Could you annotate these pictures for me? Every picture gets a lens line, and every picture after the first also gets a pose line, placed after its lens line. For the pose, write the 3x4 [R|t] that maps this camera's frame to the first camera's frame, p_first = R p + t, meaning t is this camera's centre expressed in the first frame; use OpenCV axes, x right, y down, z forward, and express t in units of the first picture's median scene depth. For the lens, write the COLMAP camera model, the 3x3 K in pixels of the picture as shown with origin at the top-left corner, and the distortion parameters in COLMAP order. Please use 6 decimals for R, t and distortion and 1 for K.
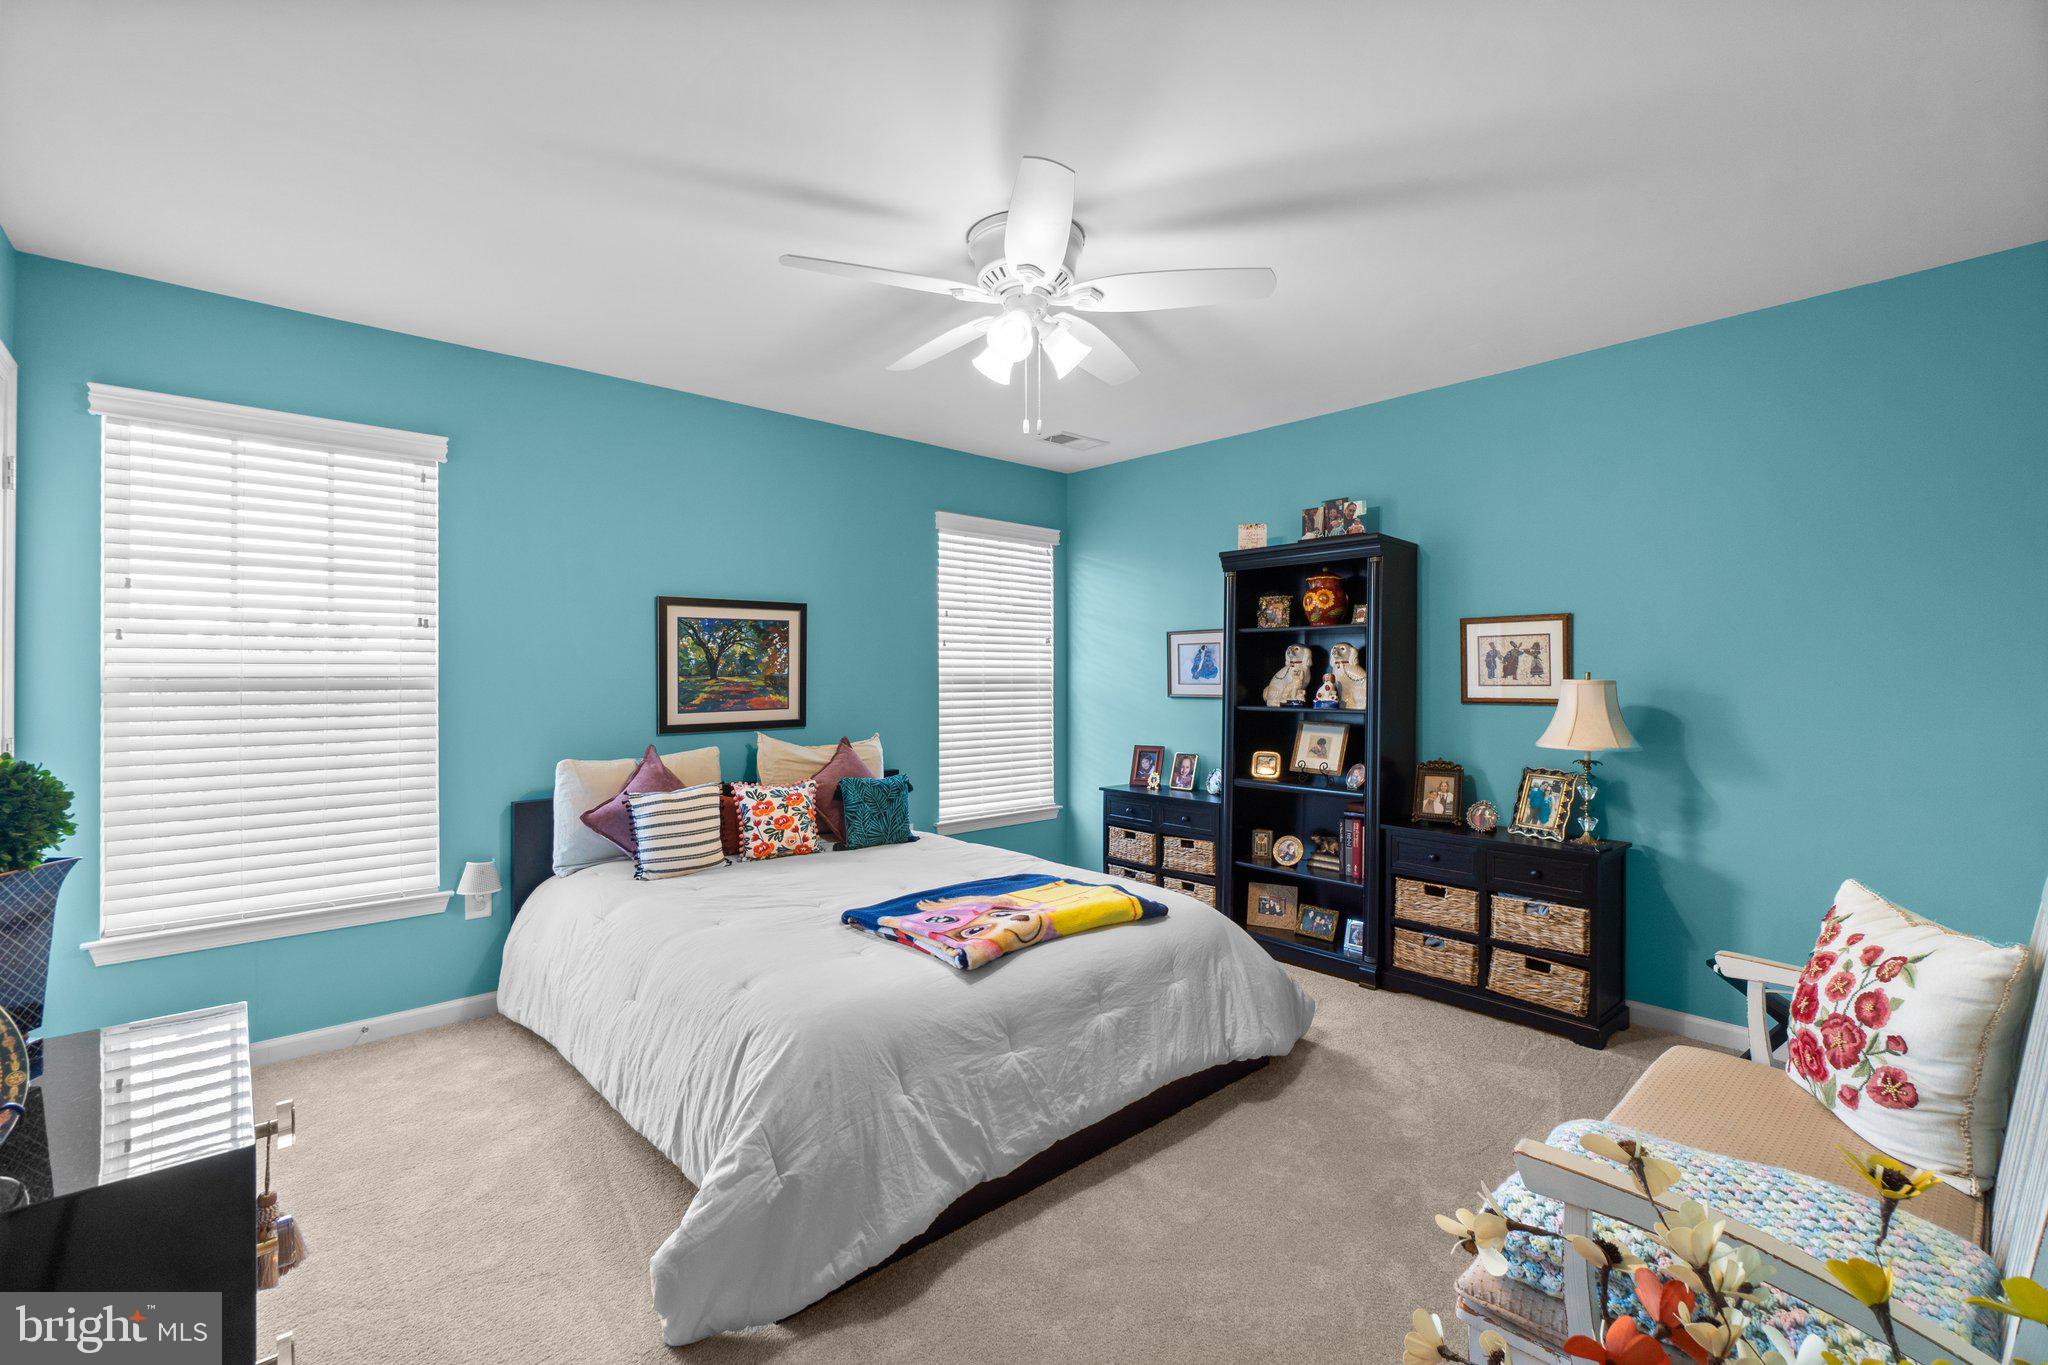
lens RADIAL K [[884.0, 0, 1024.3], [0, 884.0, 673.2], [0, 0, 1]] dist [-0.006020, 0.002126]
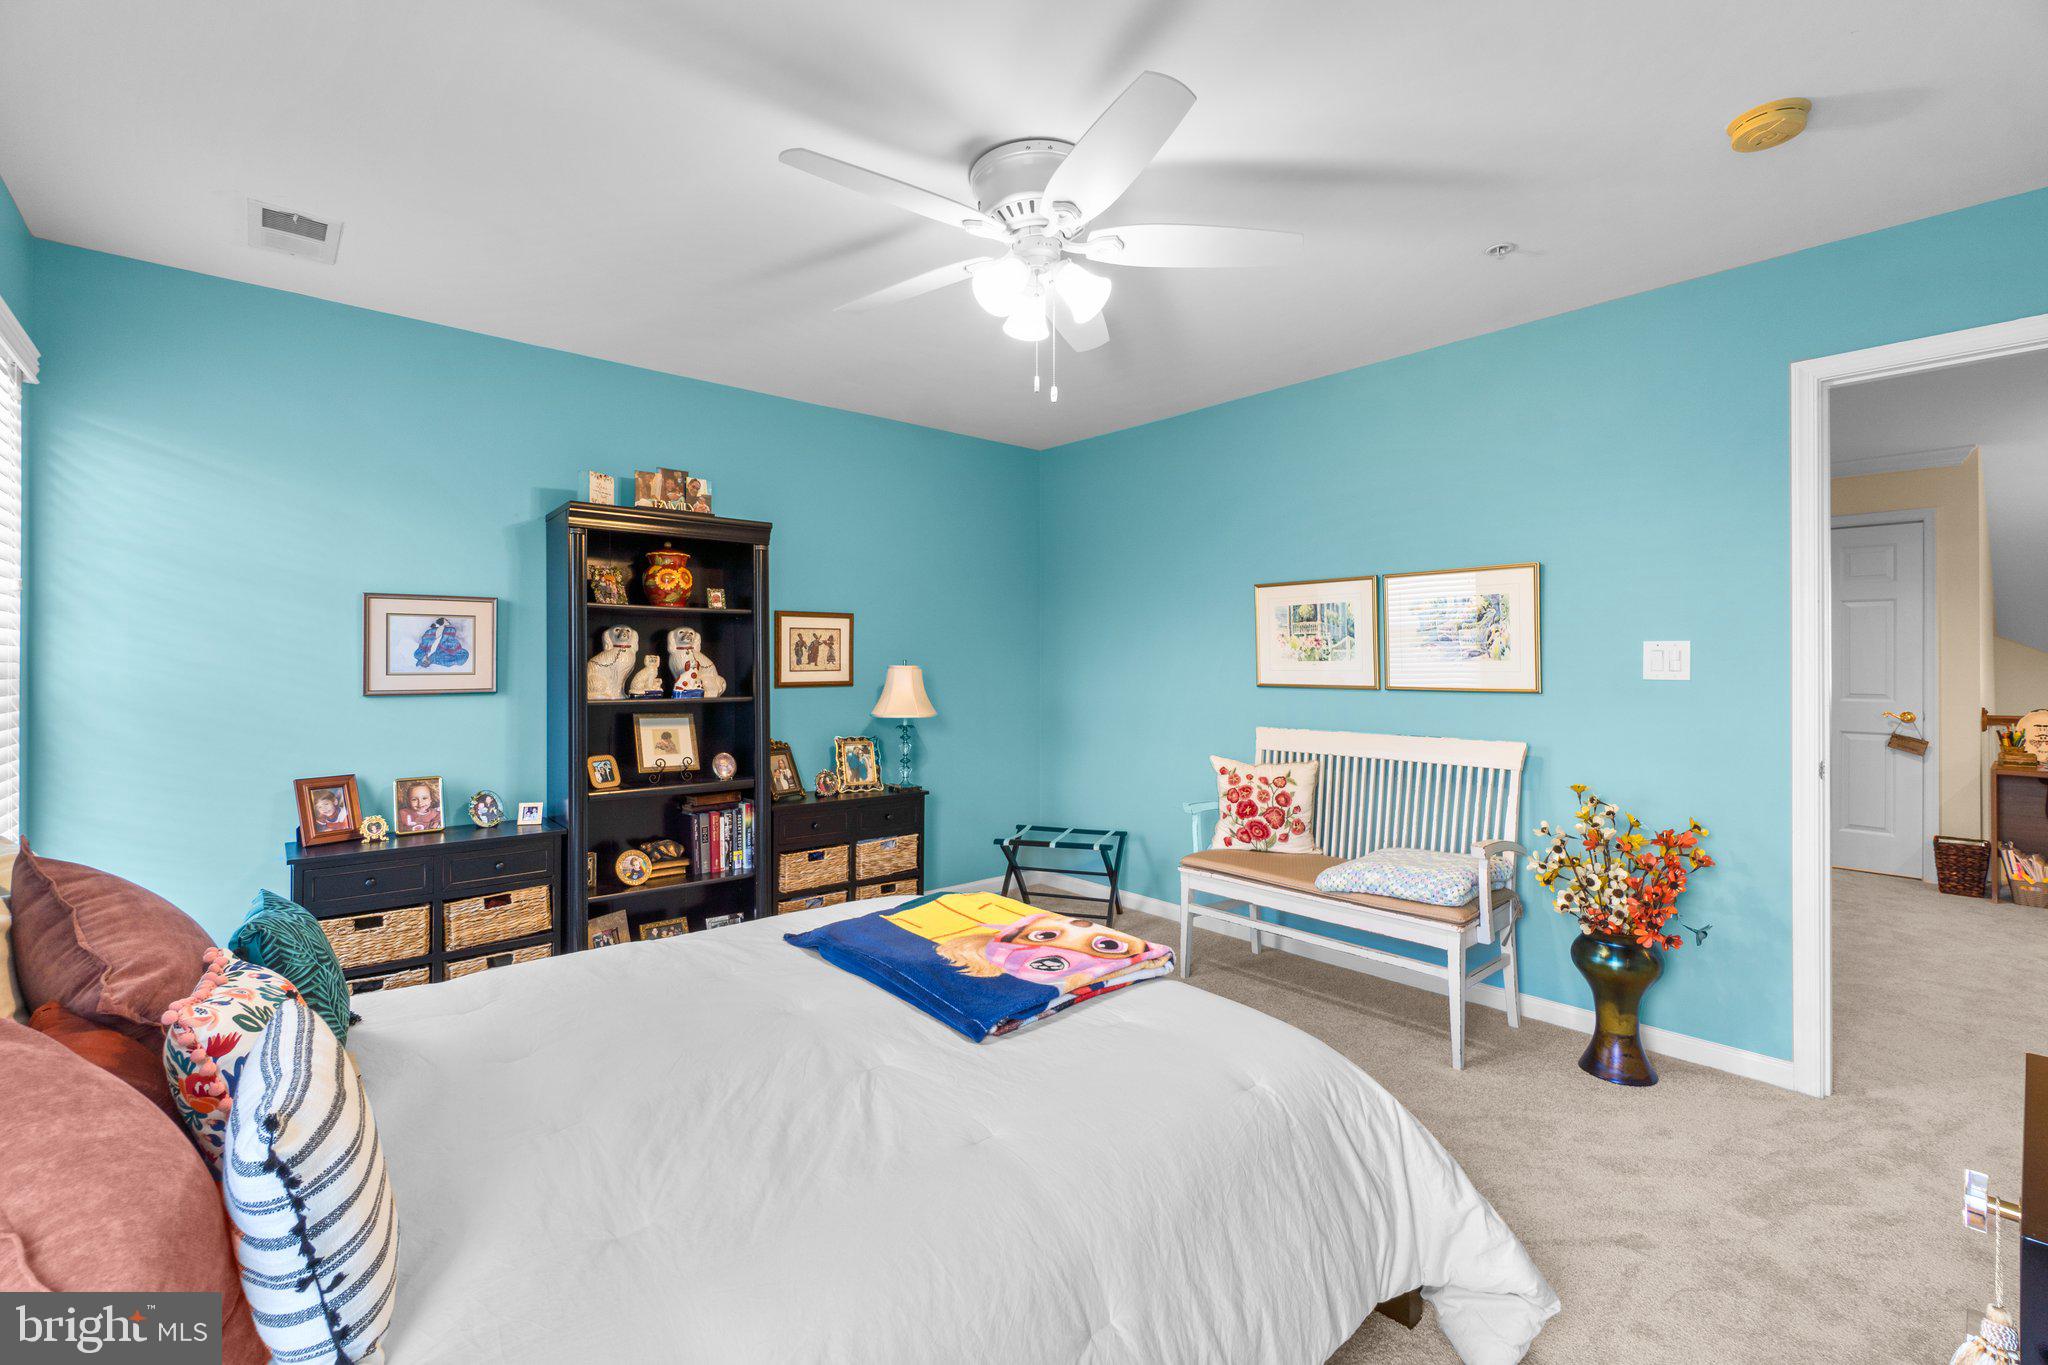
lens RADIAL K [[884.0, 0, 1020.3], [0, 884.0, 656.1], [0, 0, 1]] dist [-0.006020, 0.002126]
pose [[0.018246, 0.007122, 0.999808, -0.566154], [-0.004937, 0.999963, -0.007033, 0.001085], [-0.999821, -0.004808, 0.018281, 0.632807]]
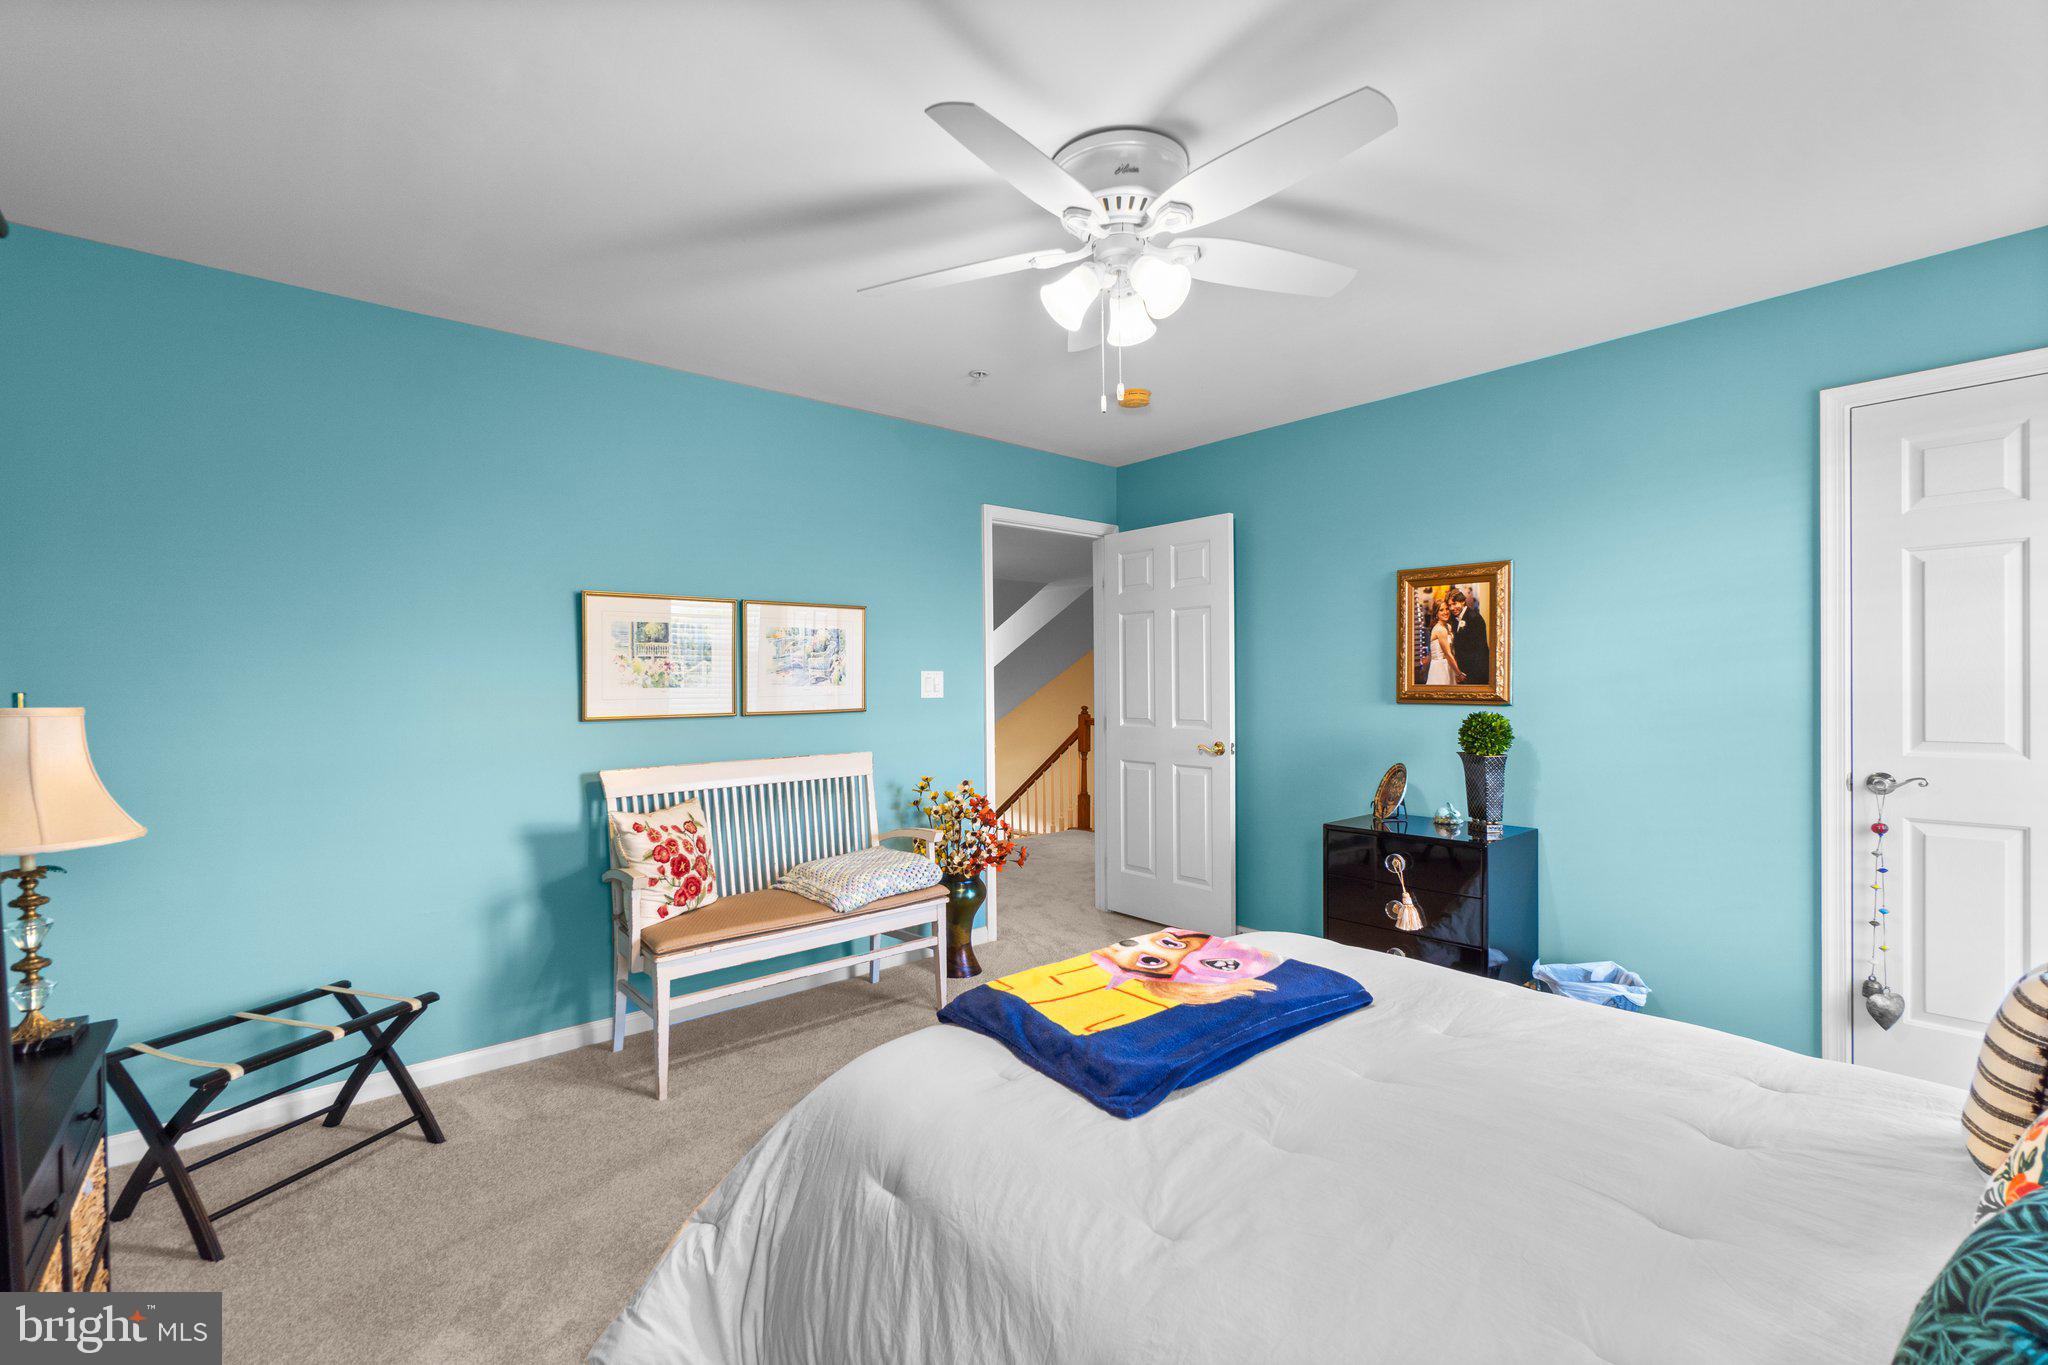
lens RADIAL K [[884.0, 0, 1009.8], [0, 884.0, 690.9], [0, 0, 1]] dist [-0.006020, 0.002126]
pose [[-0.999568, 0.010228, 0.027554, 0.055568], [0.010330, 0.999940, 0.003555, 0.001658], [-0.027516, 0.003838, -0.999614, 1.172529]]
